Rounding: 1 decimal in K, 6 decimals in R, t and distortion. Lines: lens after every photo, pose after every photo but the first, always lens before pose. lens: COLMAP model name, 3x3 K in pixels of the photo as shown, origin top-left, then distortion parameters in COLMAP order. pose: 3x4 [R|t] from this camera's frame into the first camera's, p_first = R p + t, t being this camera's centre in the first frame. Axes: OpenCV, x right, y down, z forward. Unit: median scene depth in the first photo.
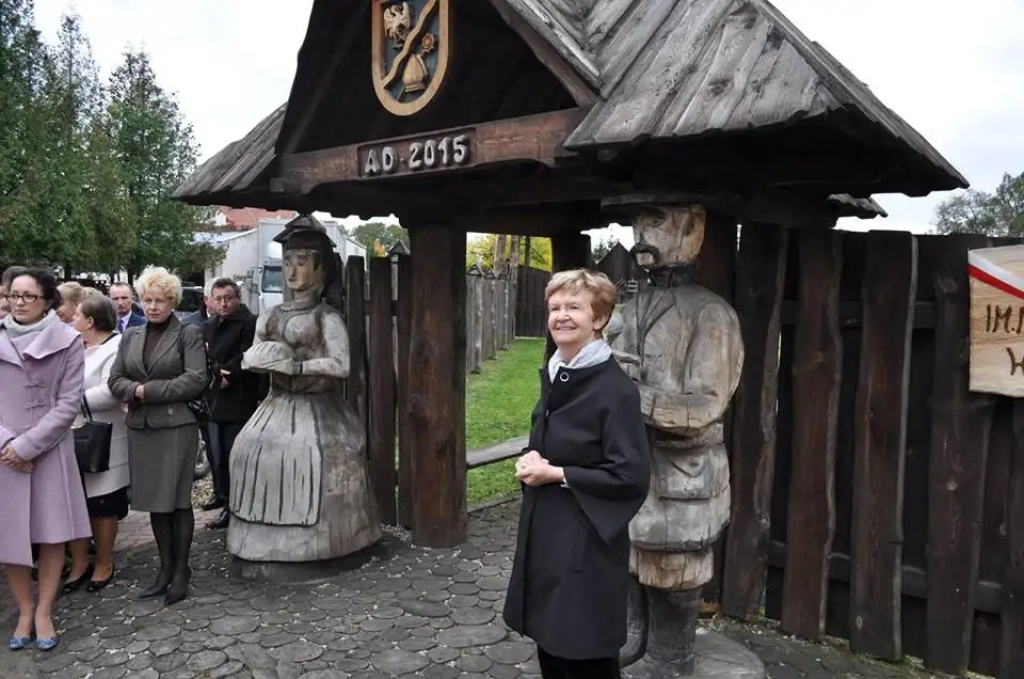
lens RADIAL K [[800.9, 0, 517.4], [0, 800.9, 340.6], [0, 0, 1]] dist [-0.081506, 0.013625]
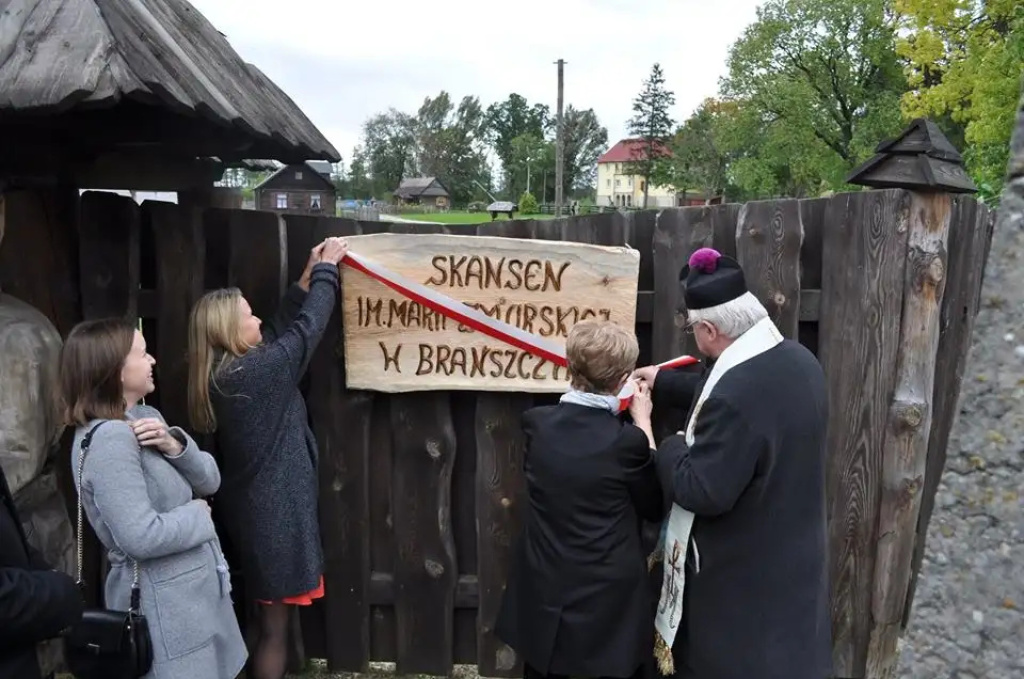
lens RADIAL K [[800.9, 0, 517.4], [0, 800.9, 340.6], [0, 0, 1]] dist [-0.081506, 0.013625]
pose [[0.780570, -0.096432, 0.617586, 0.153358], [0.028301, 0.992467, 0.119198, -0.099593], [-0.624428, -0.075564, 0.777419, 0.131952]]
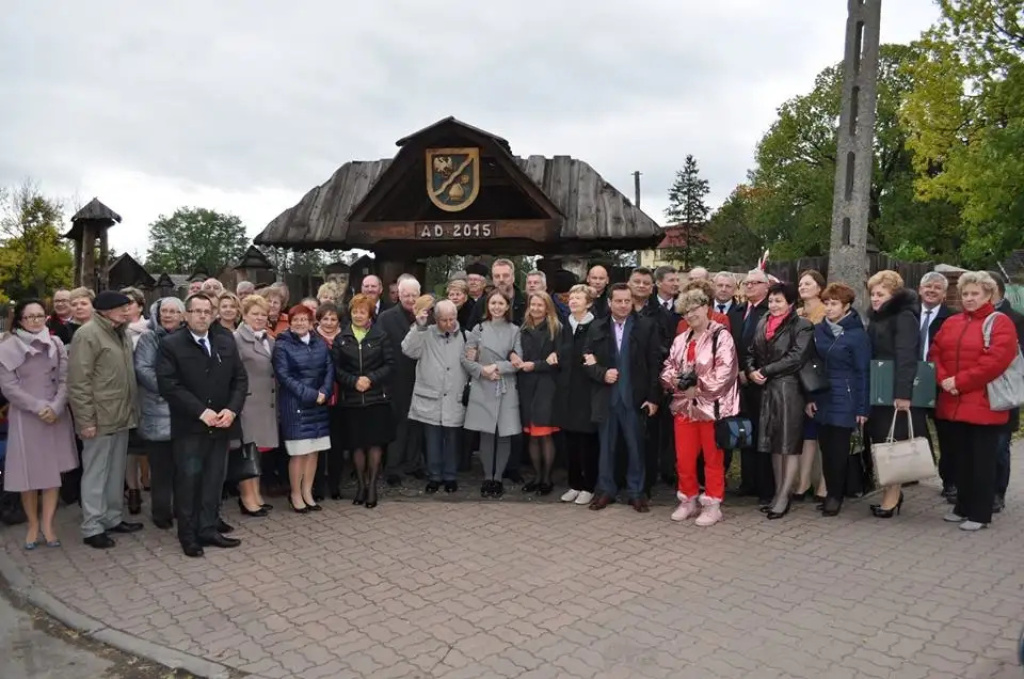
lens RADIAL K [[805.8, 0, 517.0], [0, 805.8, 325.8], [0, 0, 1]] dist [-0.076090, 0.003253]
pose [[0.807210, -0.040814, 0.588851, -1.308323], [0.060105, 0.998105, -0.013213, 0.061002], [-0.587196, 0.046059, 0.808133, -0.840552]]
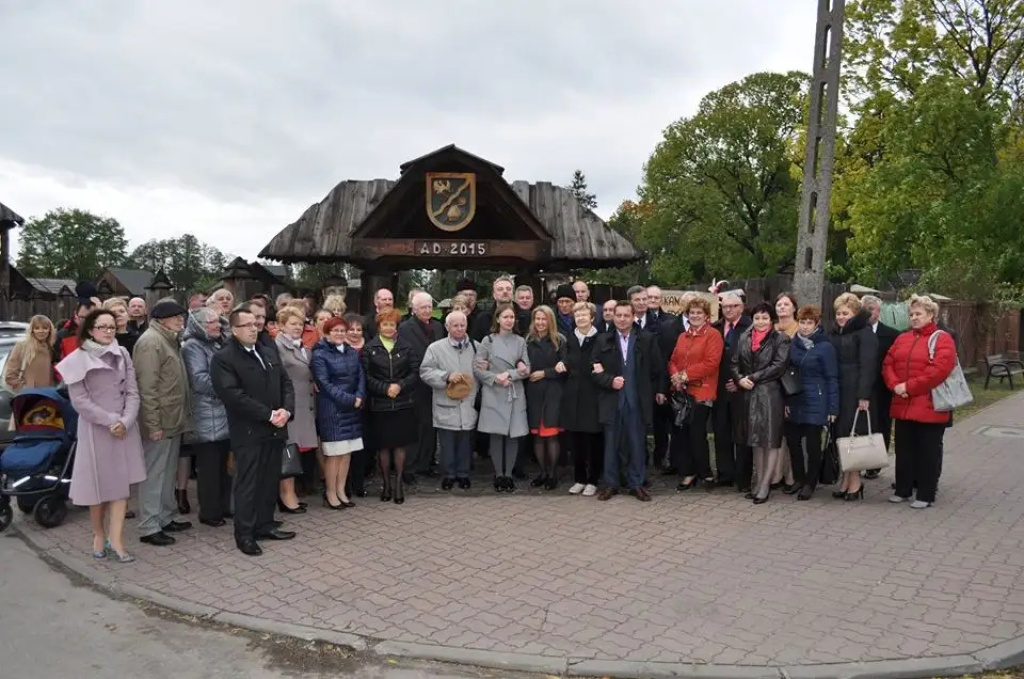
lens RADIAL K [[800.9, 0, 517.4], [0, 800.9, 340.6], [0, 0, 1]] dist [-0.081506, 0.013625]
pose [[0.714492, -0.038959, 0.698558, -1.664633], [0.053213, 0.998582, 0.001265, 0.040358], [-0.697617, 0.036268, 0.715553, -0.791952]]
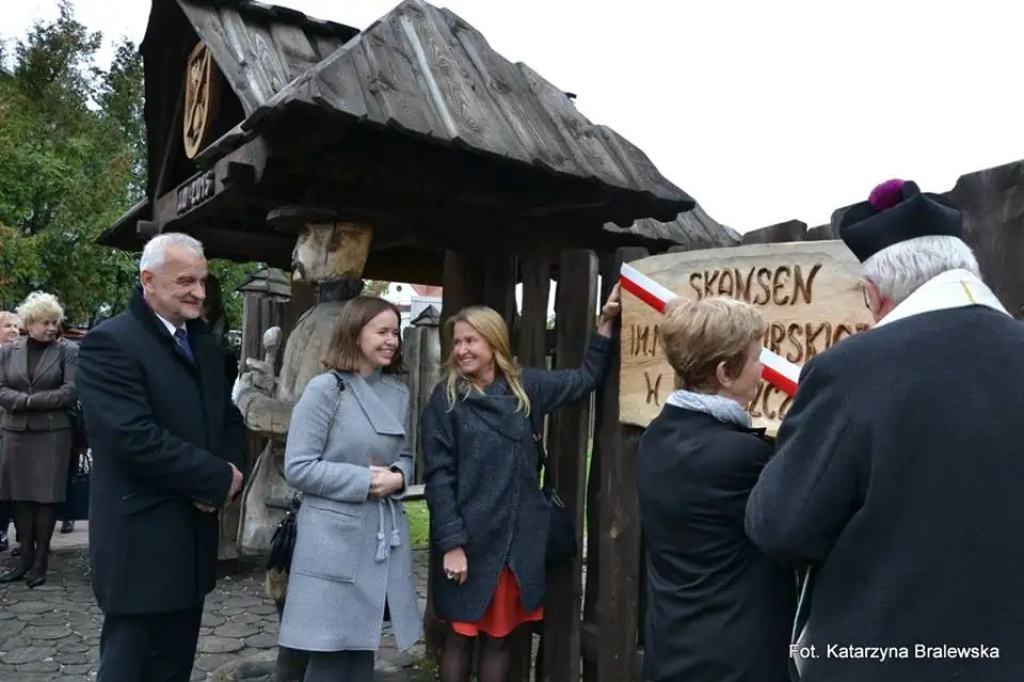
lens RADIAL K [[773.1, 0, 512.0], [0, 773.1, 341.0], [0, 0, 1]] dist [-0.083725, 0.000018]
pose [[0.965661, 0.029468, -0.258128, 0.677963], [-0.057281, 0.993246, -0.100899, 0.067042], [0.253412, 0.112220, 0.960827, 0.119129]]
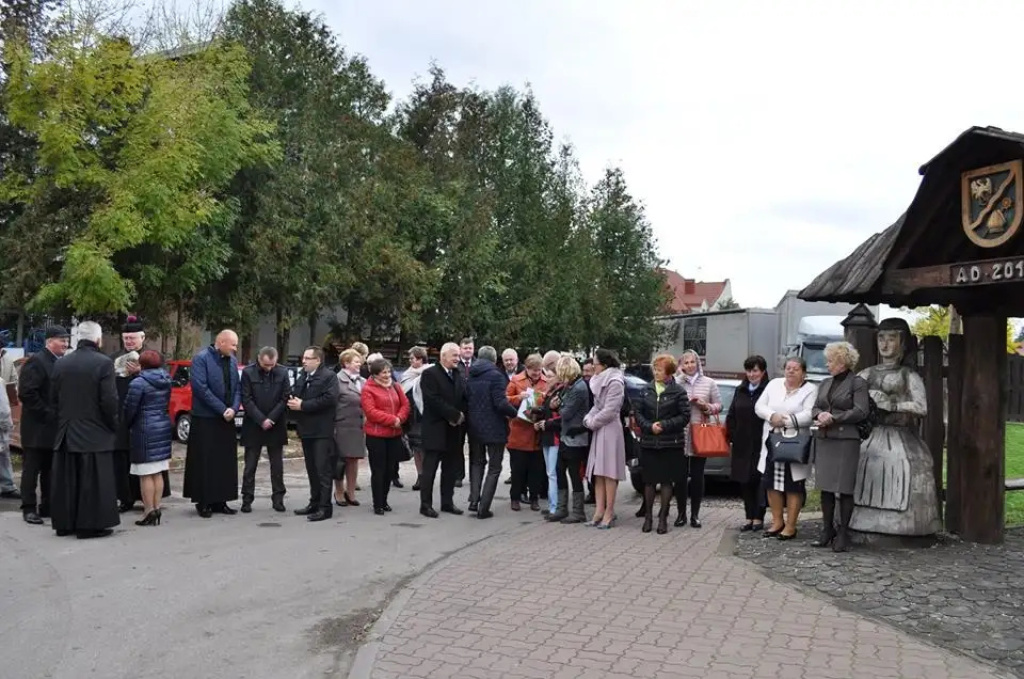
lens RADIAL K [[800.9, 0, 517.4], [0, 800.9, 340.6], [0, 0, 1]] dist [-0.081506, 0.013625]
pose [[0.876971, -0.001684, -0.480539, -0.230061], [-0.048309, 0.994619, -0.091648, 0.100681], [0.478108, 0.103588, 0.872171, -0.846861]]
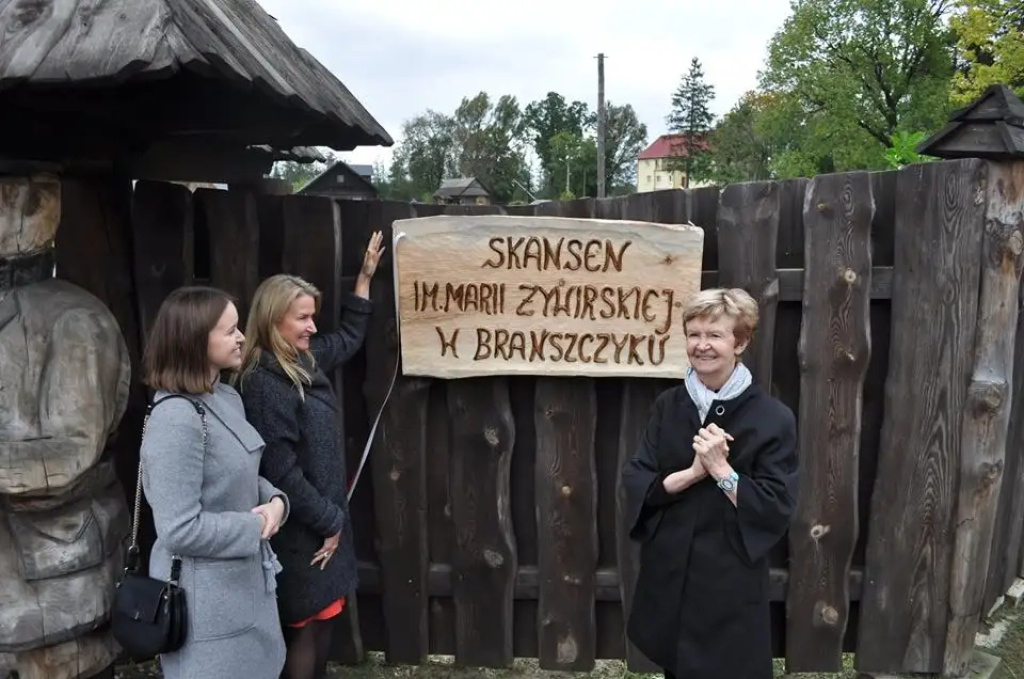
lens RADIAL K [[800.9, 0, 517.4], [0, 800.9, 340.6], [0, 0, 1]] dist [-0.081506, 0.013625]
pose [[0.809933, -0.107768, 0.576537, 0.149853], [0.047831, 0.991837, 0.118203, -0.079661], [-0.584569, -0.068160, 0.808476, 0.162737]]
